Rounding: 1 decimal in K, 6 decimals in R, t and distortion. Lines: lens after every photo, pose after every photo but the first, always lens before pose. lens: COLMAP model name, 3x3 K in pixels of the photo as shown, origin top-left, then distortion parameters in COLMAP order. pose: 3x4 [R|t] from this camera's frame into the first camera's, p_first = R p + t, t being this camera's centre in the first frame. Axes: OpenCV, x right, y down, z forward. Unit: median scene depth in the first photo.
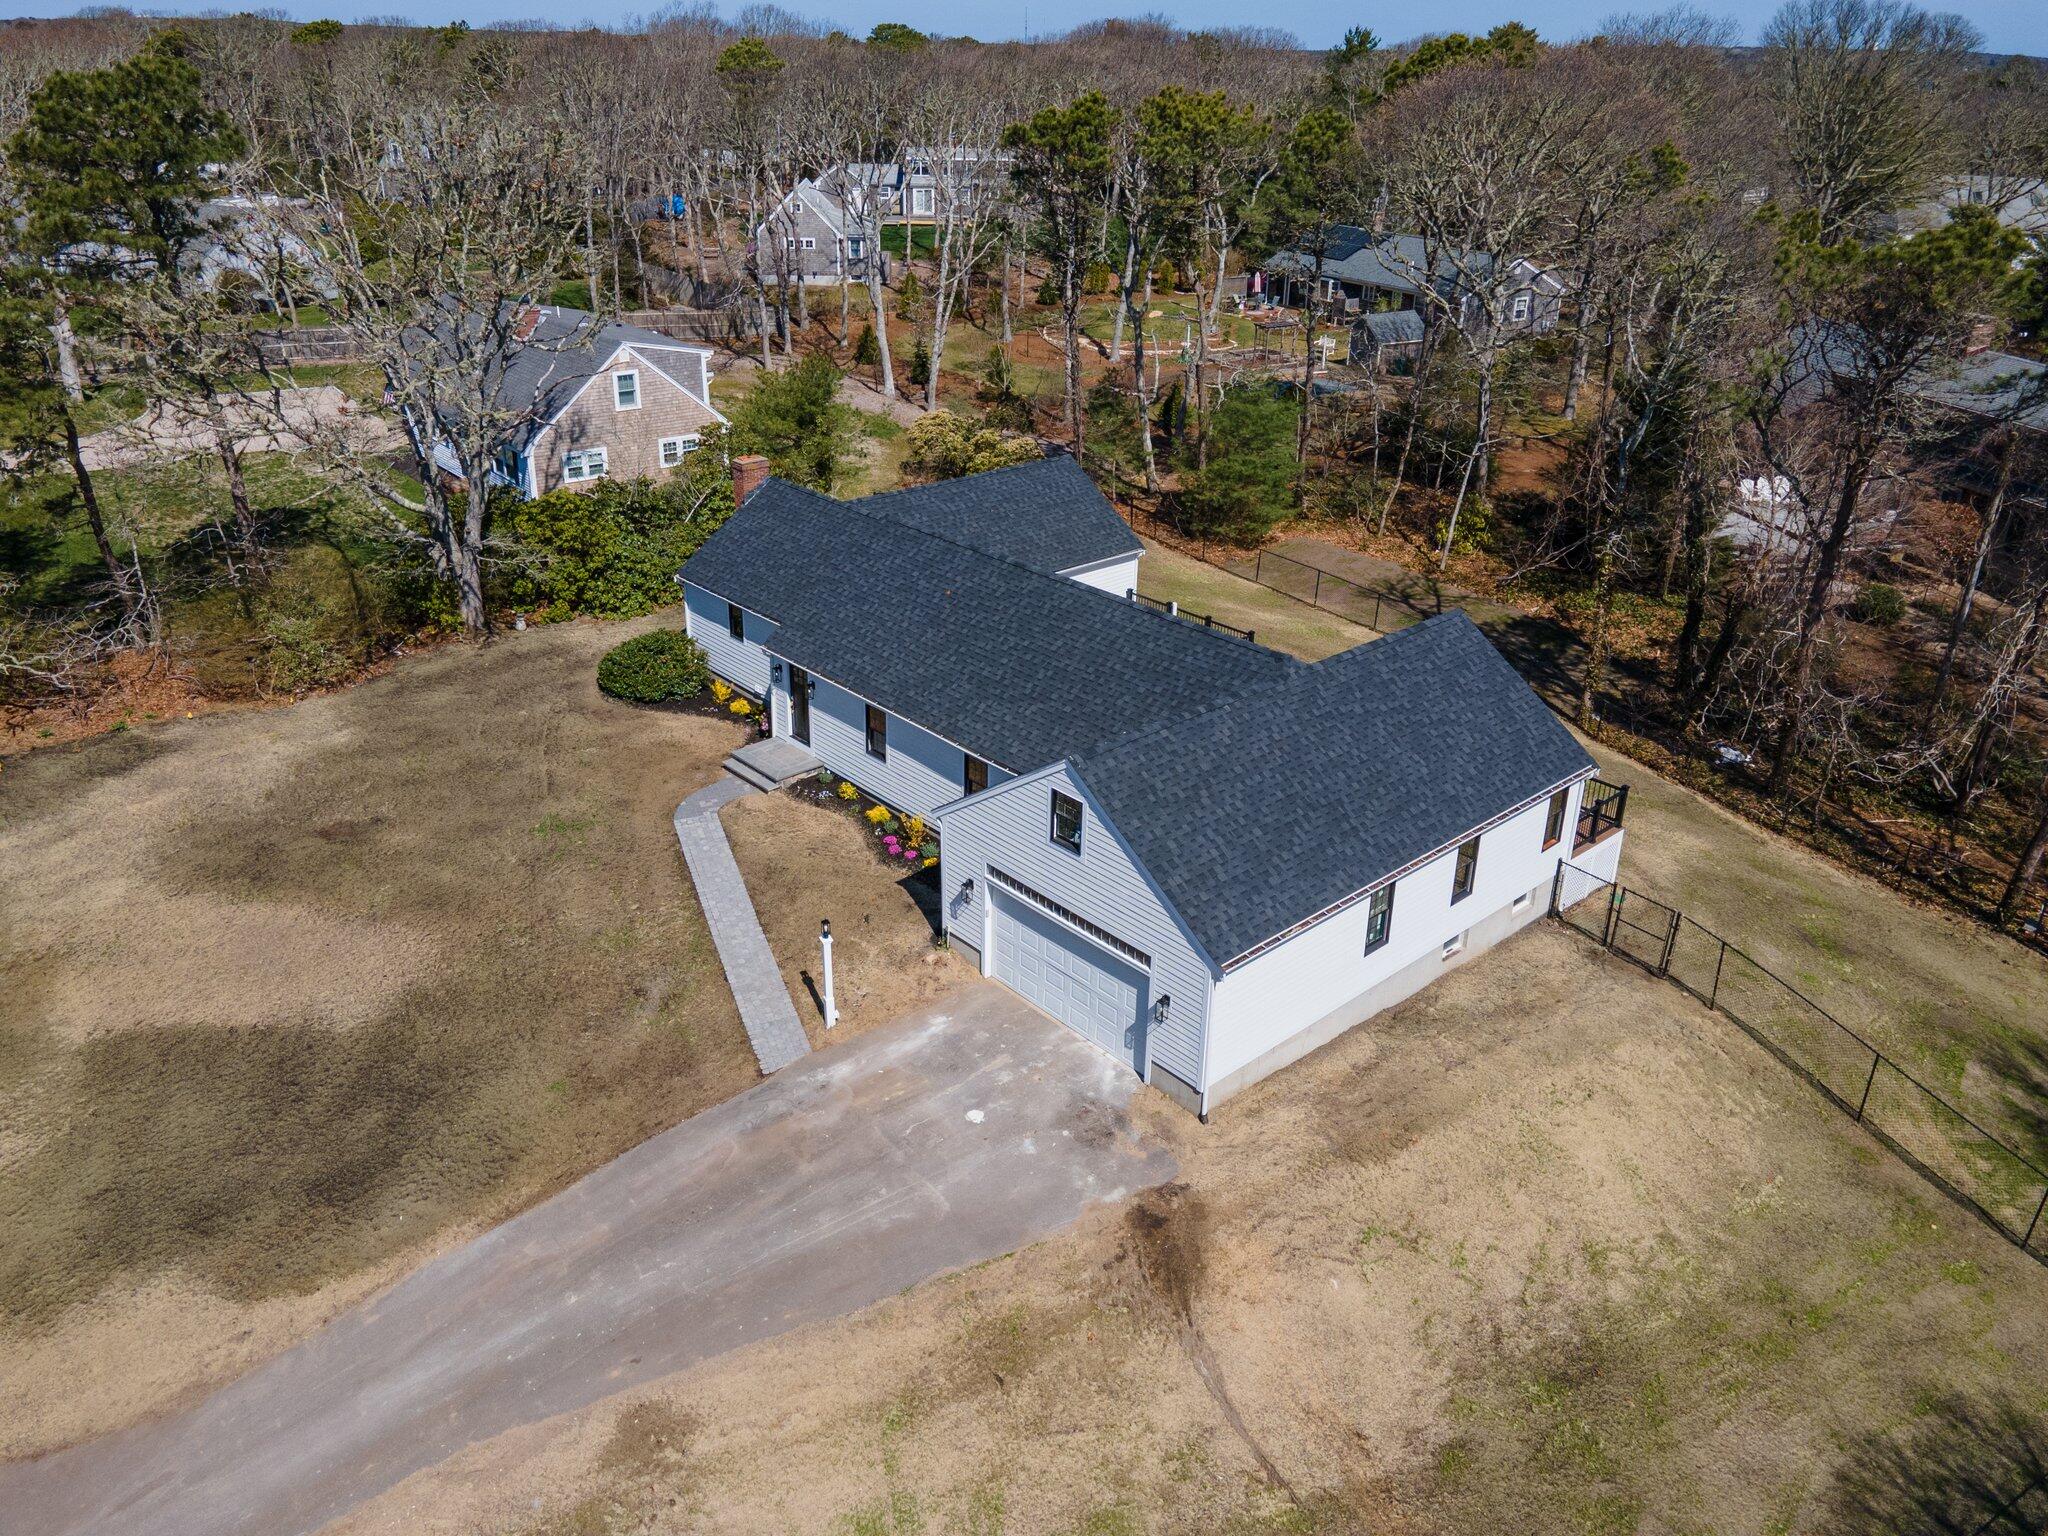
lens RADIAL K [[1498.9, 0, 1008.8], [0, 1498.9, 711.6], [0, 0, 1]] dist [0.047424, 0.003775]
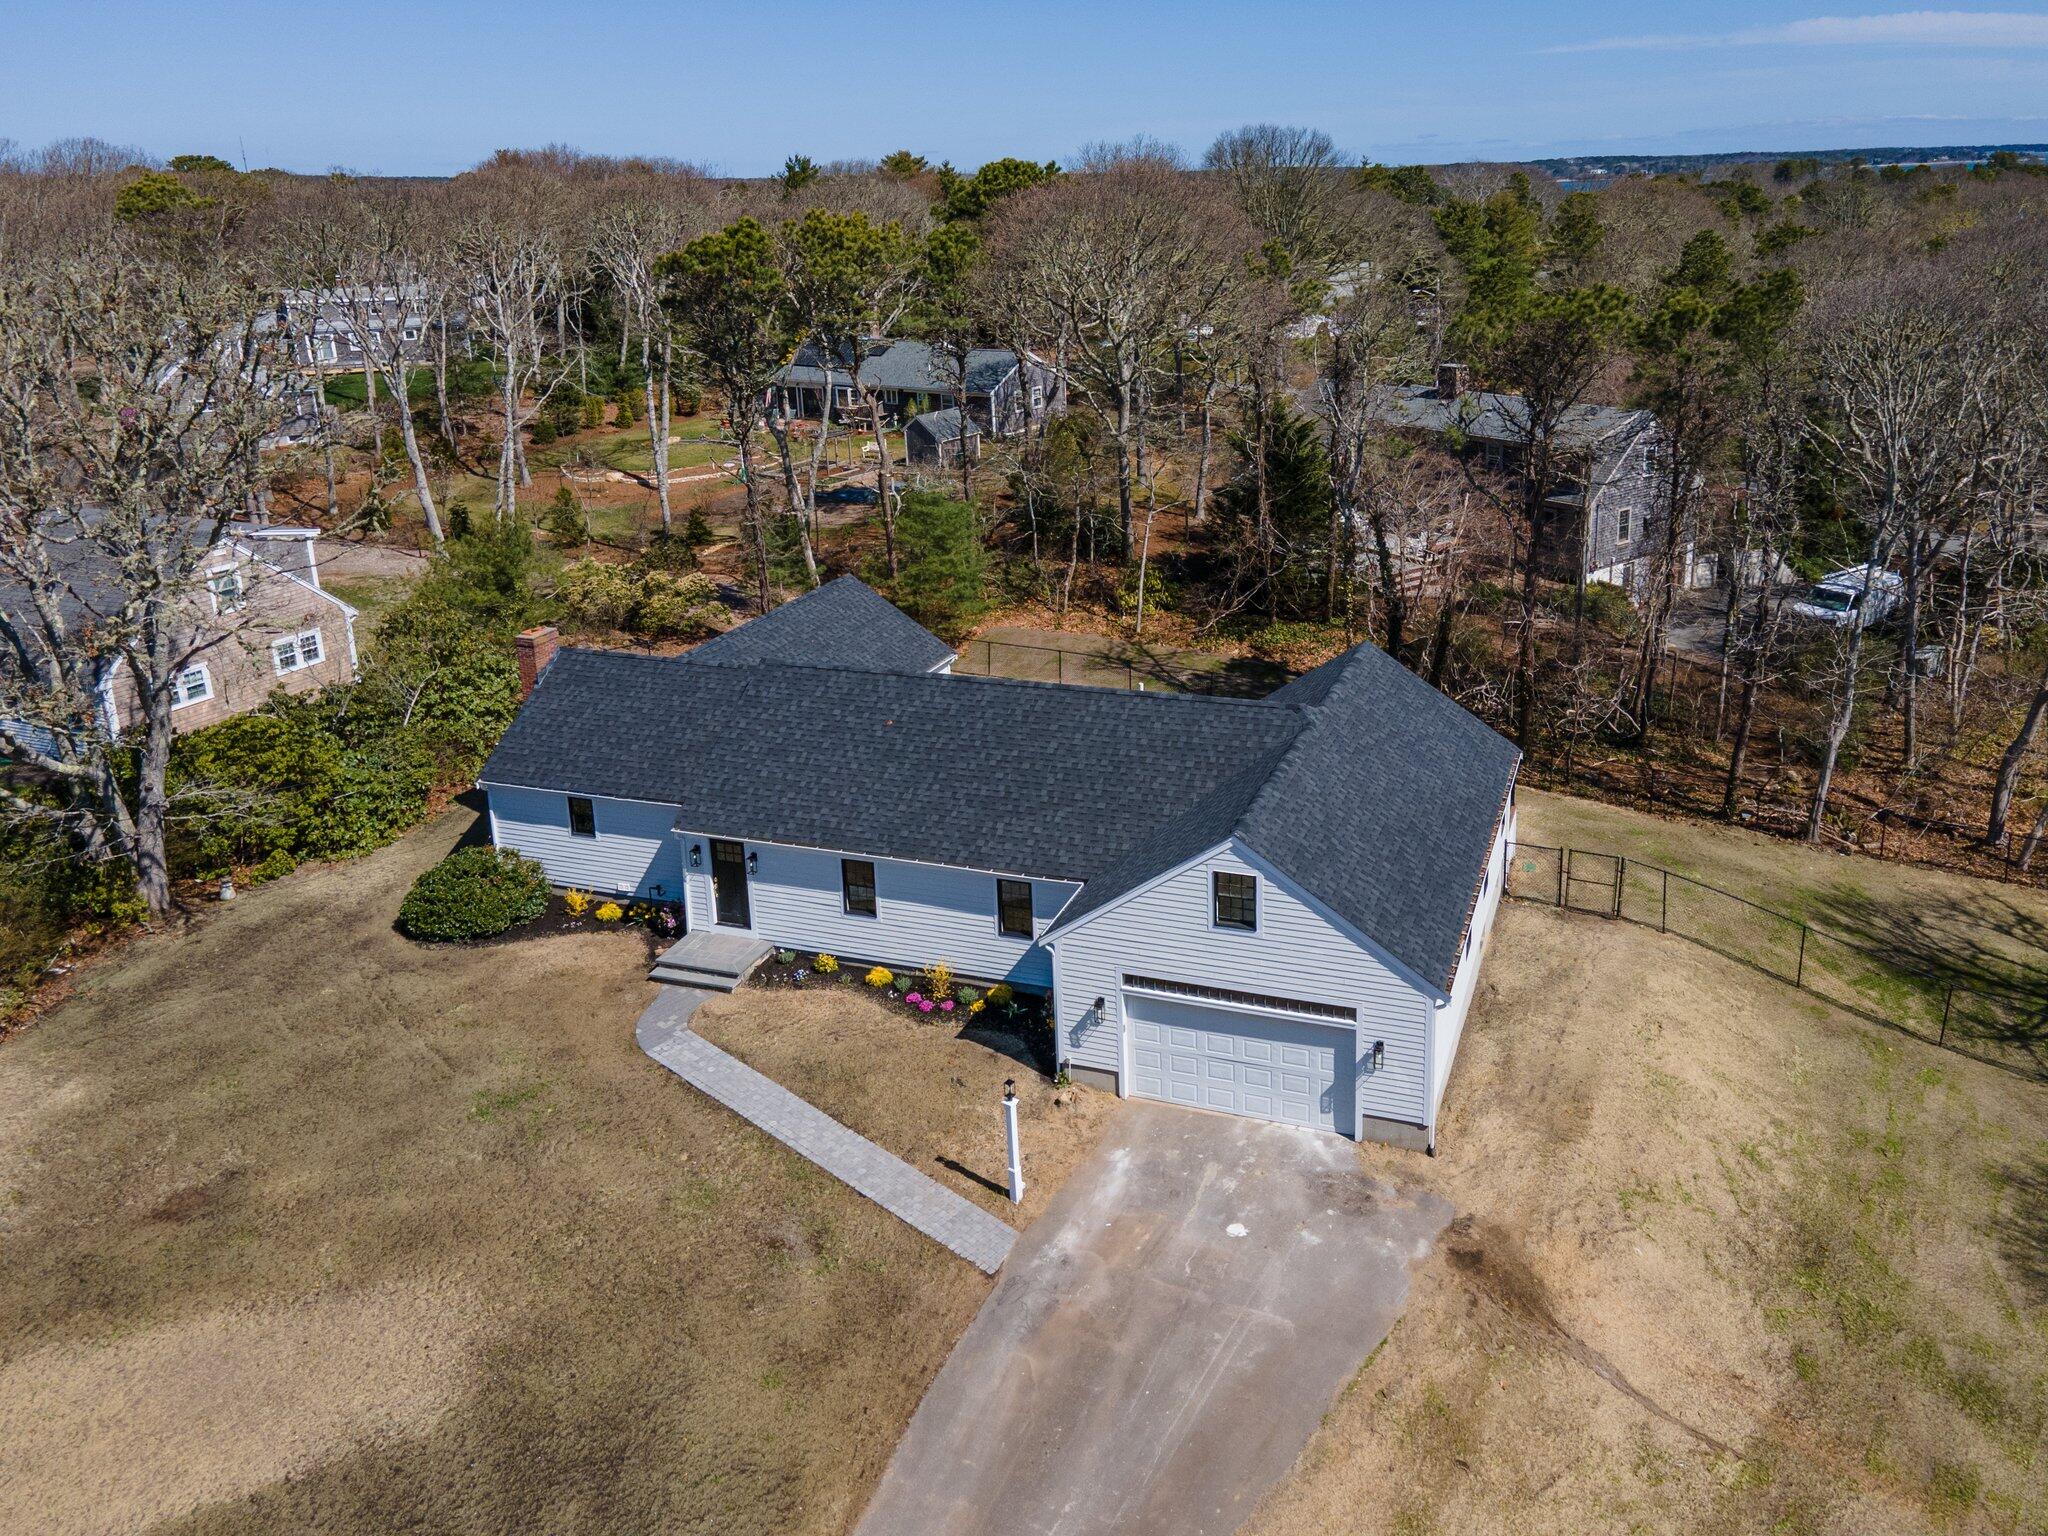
lens RADIAL K [[1549.3, 0, 1139.9], [0, 1549.3, 602.6], [0, 0, 1]] dist [0.011740, 0.052611]
pose [[0.871909, -0.163435, 0.461588, -0.337439], [0.228141, 0.969679, -0.087608, -0.031417], [-0.433274, 0.181693, 0.882758, 0.064500]]
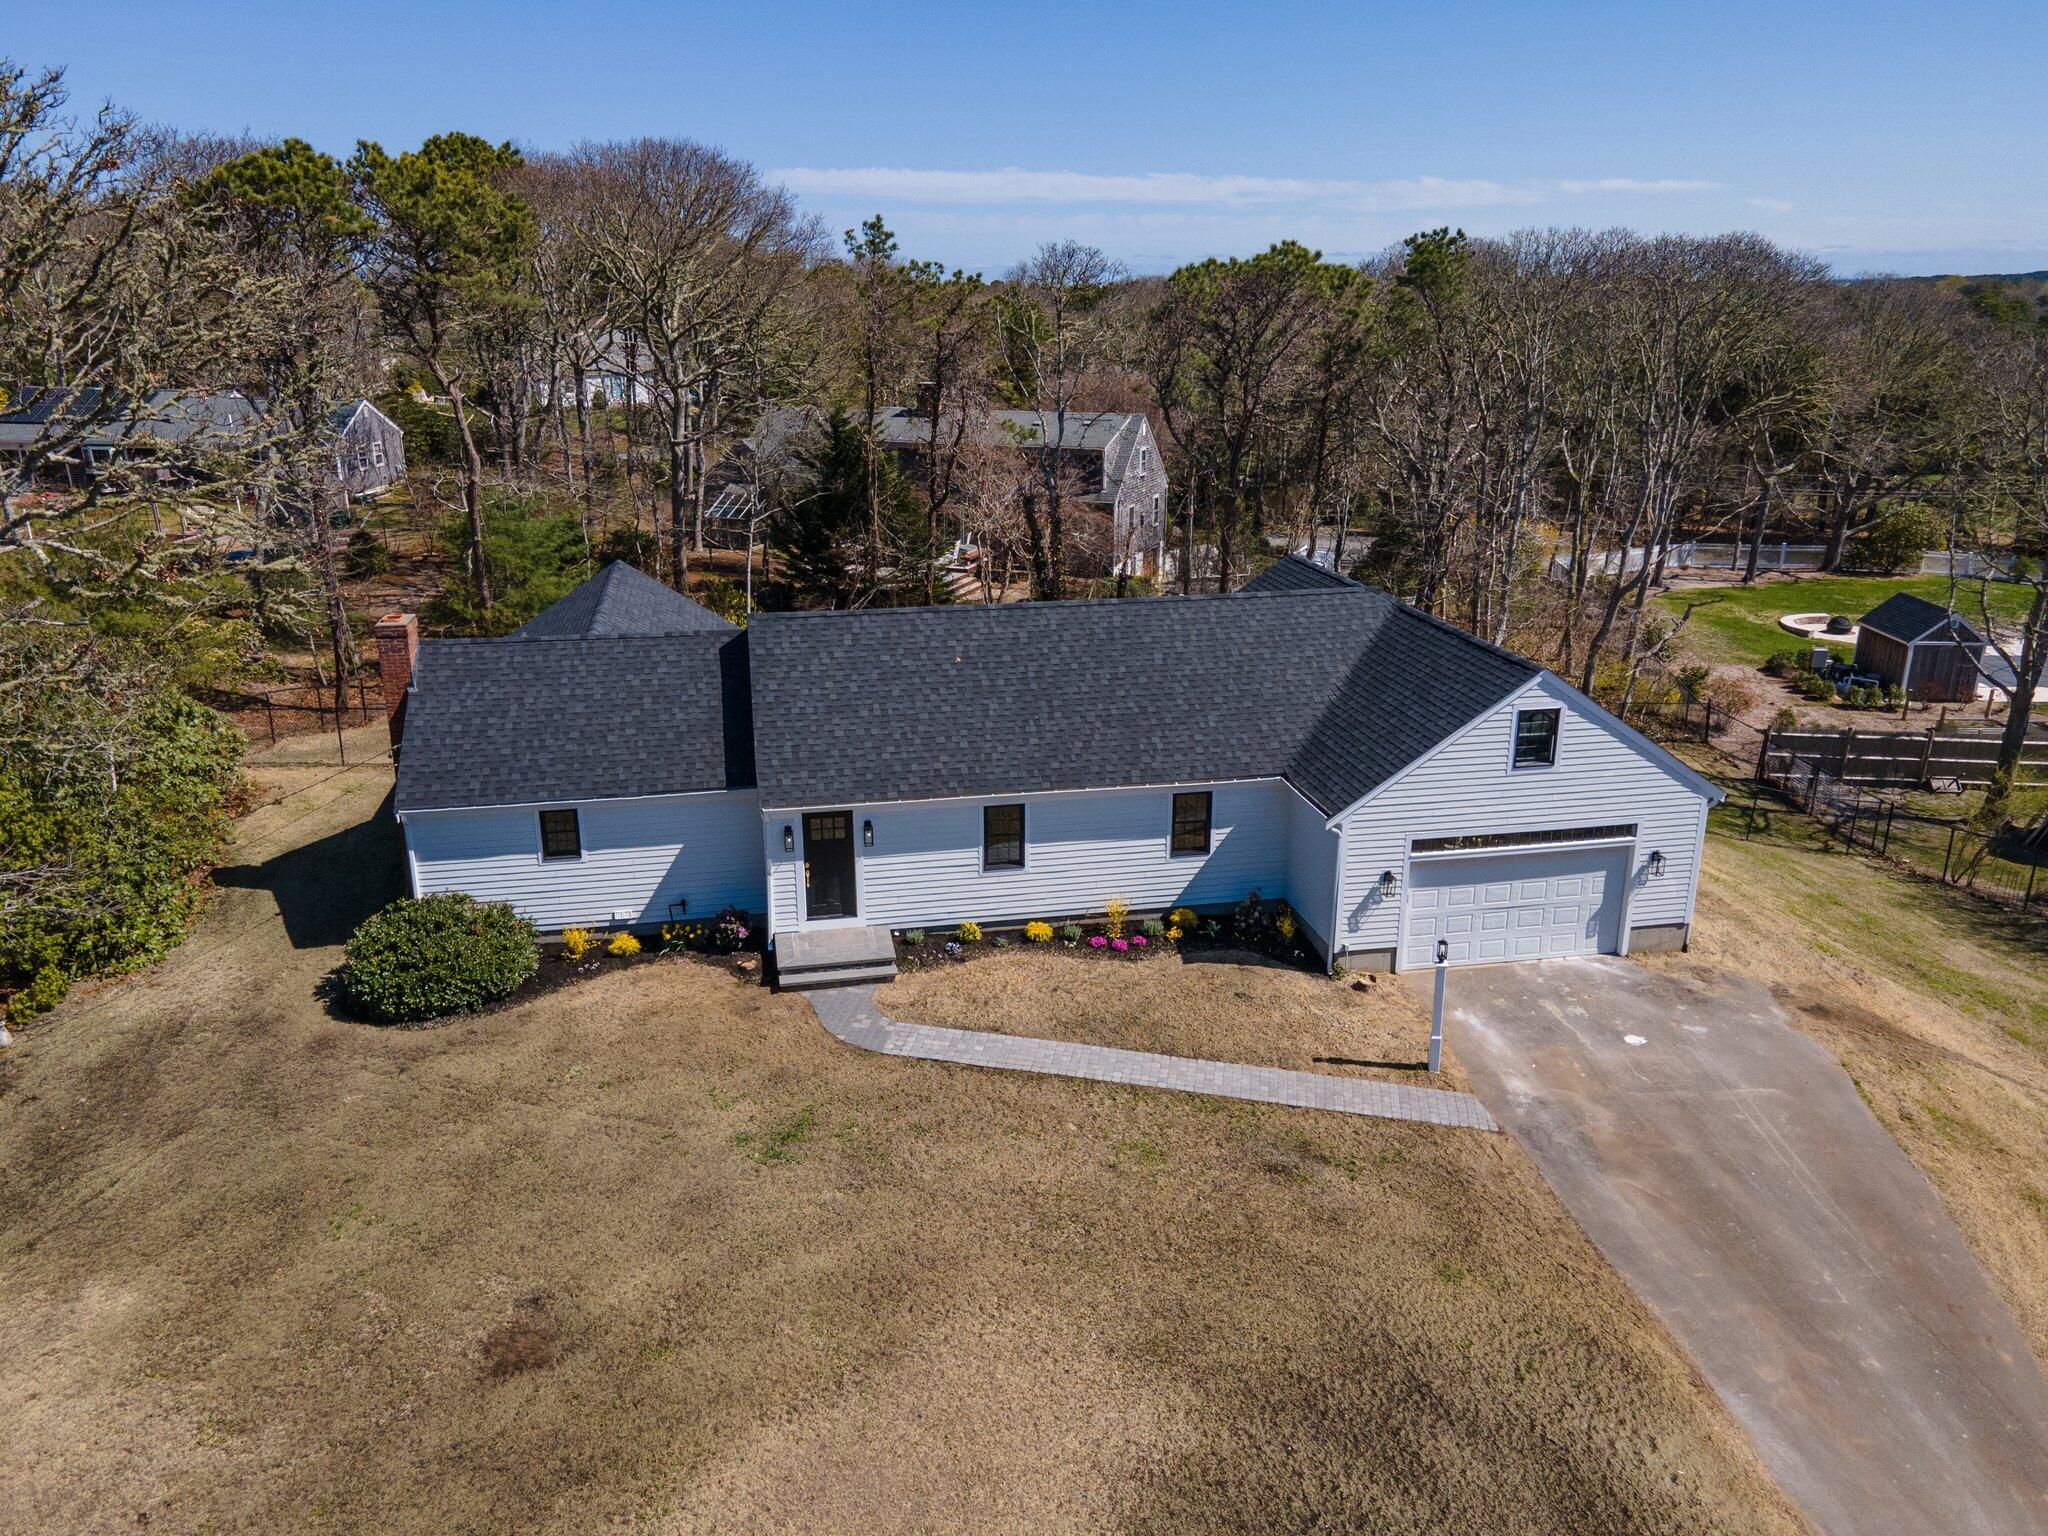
lens RADIAL K [[1498.4, 0, 1029.1], [0, 1498.4, 746.3], [0, 0, 1]] dist [0.035091, 0.058301]
pose [[0.512996, -0.266661, 0.815921, -0.701466], [0.349786, 0.932966, 0.084993, -0.091733], [-0.783891, 0.241796, 0.571882, 0.512847]]
